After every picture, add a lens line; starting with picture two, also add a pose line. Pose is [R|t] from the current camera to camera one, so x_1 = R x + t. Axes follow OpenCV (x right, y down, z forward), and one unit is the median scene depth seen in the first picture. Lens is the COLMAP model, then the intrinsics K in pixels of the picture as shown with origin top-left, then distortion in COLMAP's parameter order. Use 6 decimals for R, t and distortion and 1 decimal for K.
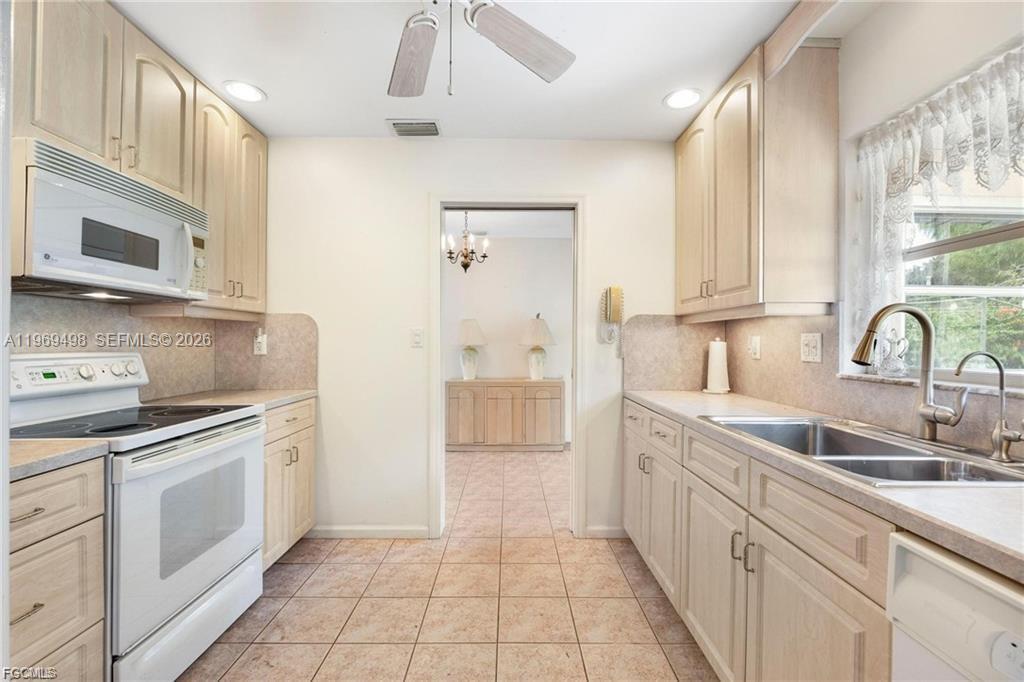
lens RADIAL K [[462.4, 0, 515.1], [0, 462.4, 337.0], [0, 0, 1]] dist [-0.001118, -0.000172]
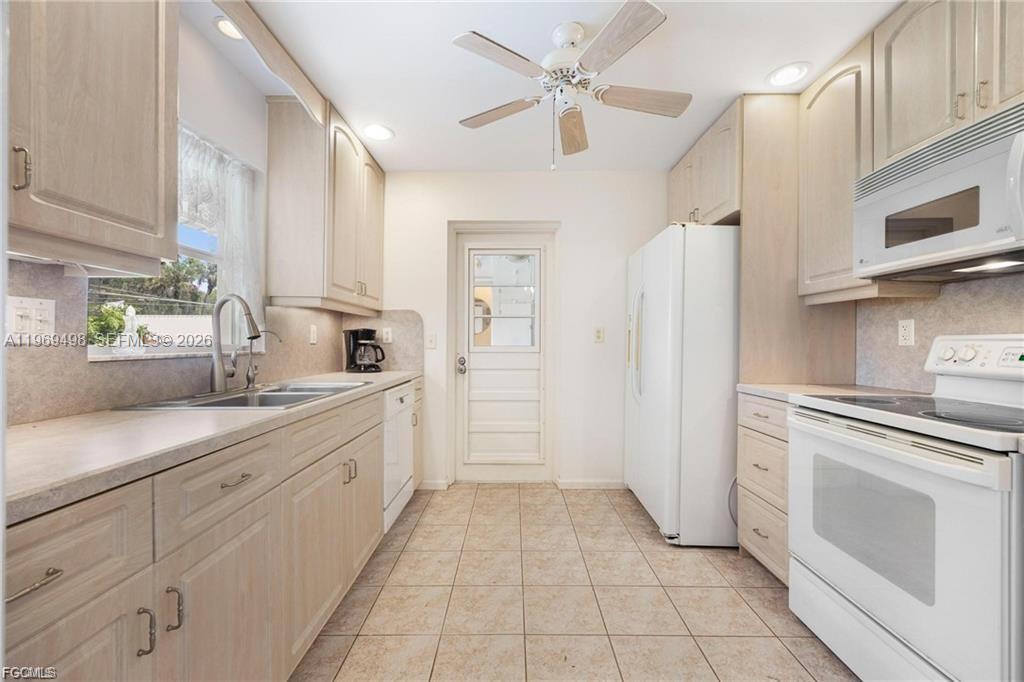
lens RADIAL K [[406.4, 0, 514.7], [0, 406.4, 341.0], [0, 0, 1]] dist [0.007727, -0.000571]
pose [[-0.999784, -0.005174, 0.020121, -0.017067], [-0.005355, 0.999946, -0.008953, 0.046478], [-0.020074, -0.009059, -0.999757, 1.383349]]
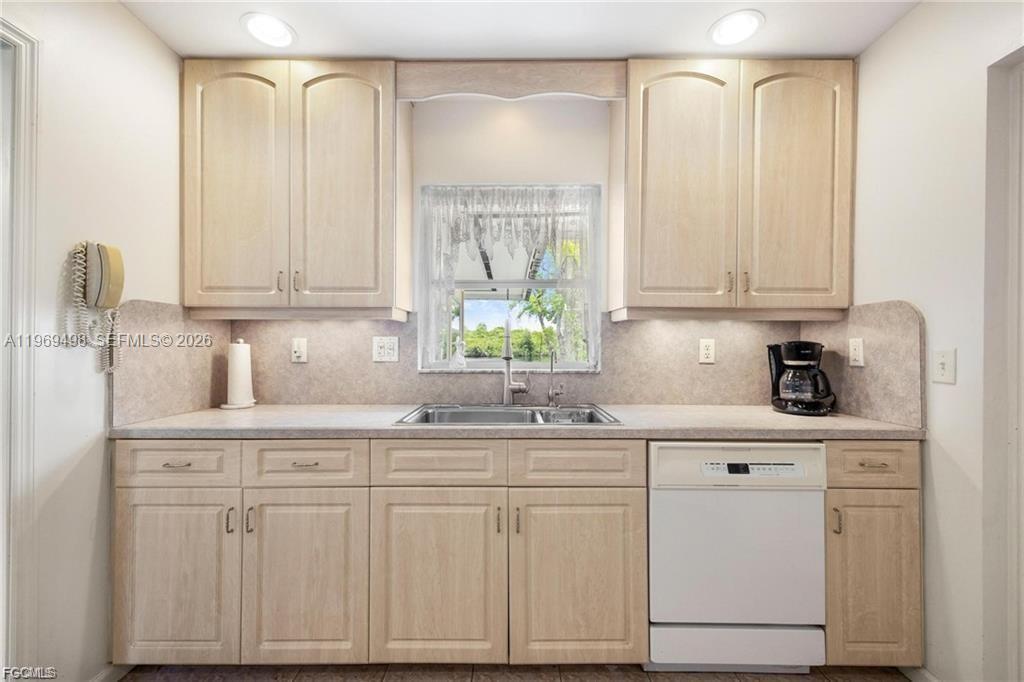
lens RADIAL K [[406.4, 0, 515.8], [0, 406.4, 347.8], [0, 0, 1]] dist [0.007727, -0.000571]
pose [[0.004900, -0.004523, 0.999978, -0.332845], [-0.009607, 0.999943, 0.004570, 0.010304], [-0.999942, -0.009629, 0.004856, 0.606810]]
